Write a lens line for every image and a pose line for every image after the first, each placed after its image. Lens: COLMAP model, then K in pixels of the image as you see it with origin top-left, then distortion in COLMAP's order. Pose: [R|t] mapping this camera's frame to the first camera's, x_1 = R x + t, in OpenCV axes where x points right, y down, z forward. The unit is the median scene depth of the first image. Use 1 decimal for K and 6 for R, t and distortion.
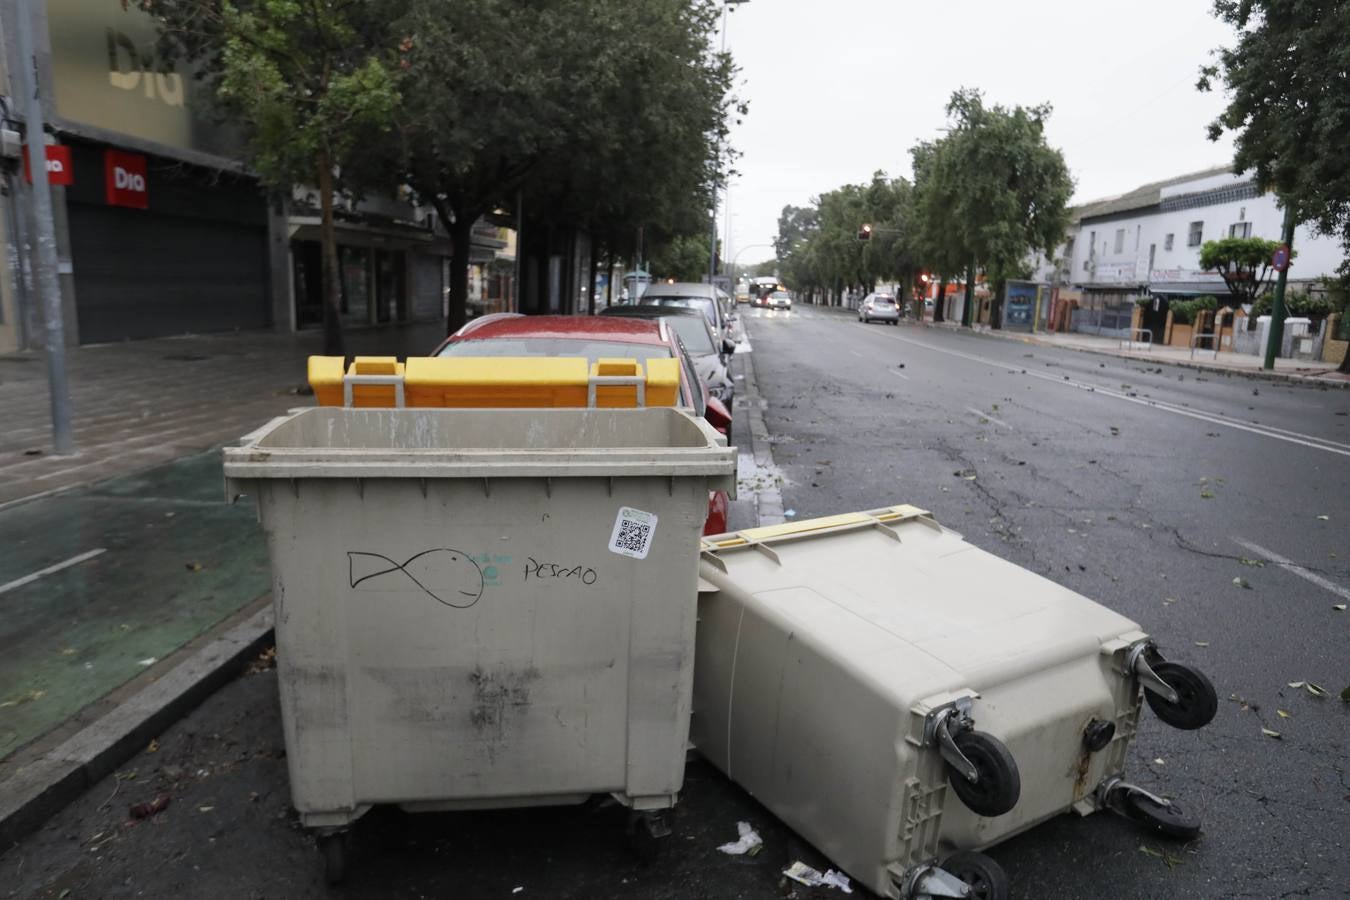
lens RADIAL K [[903.9, 0, 675.0], [0, 903.9, 450.0], [0, 0, 1]] dist [0.006811, 0.003961]
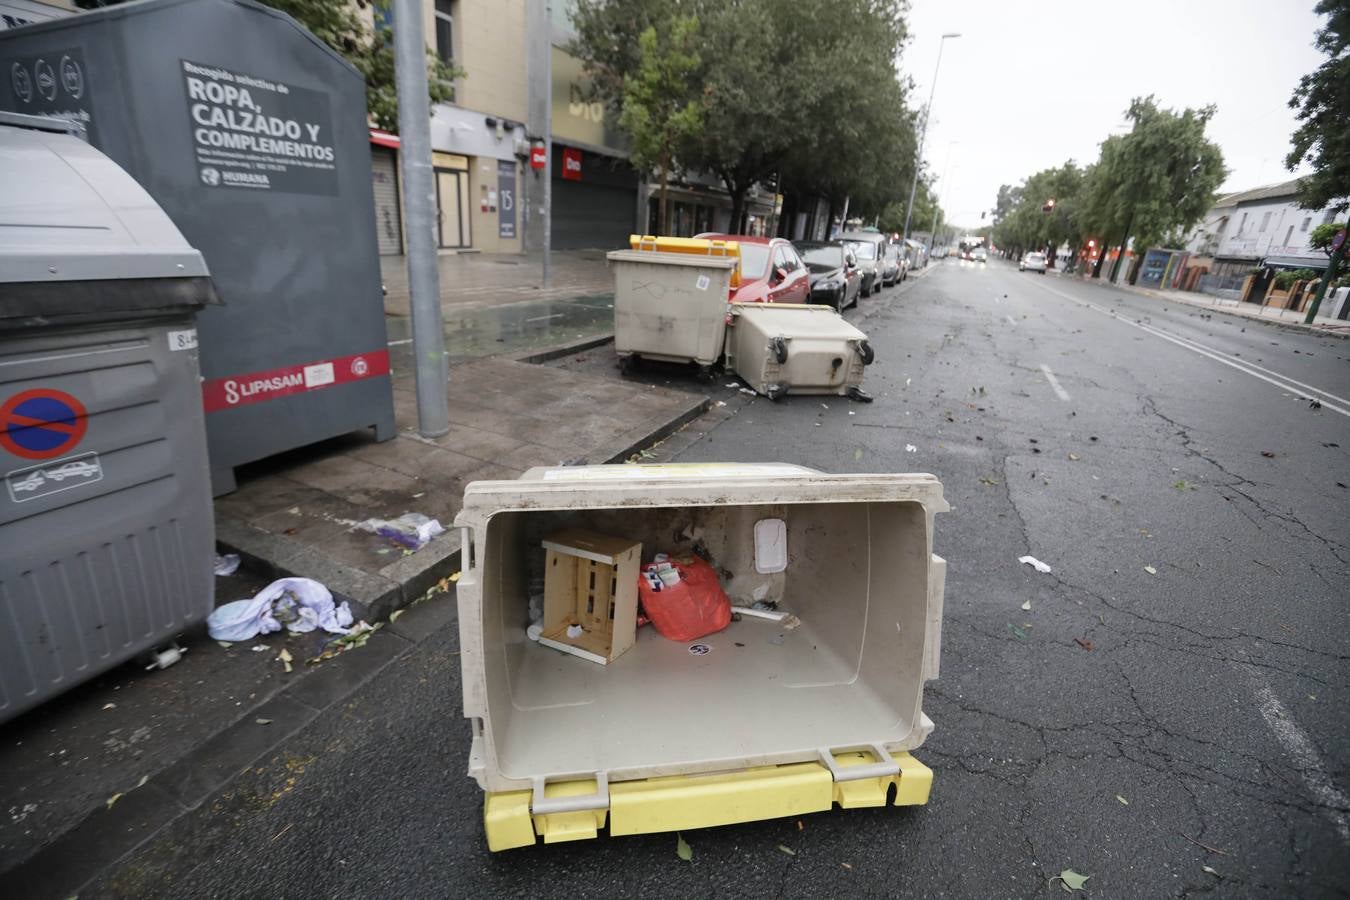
lens RADIAL K [[611.9, 0, 675.0], [0, 611.9, 450.0], [0, 0, 1]] dist [-0.031179, 0.007884]
pose [[0.935038, 0.158131, -0.317330, 0.058387], [-0.105829, 0.978708, 0.175873, 0.026081], [0.338384, -0.130865, 0.931864, -0.114943]]
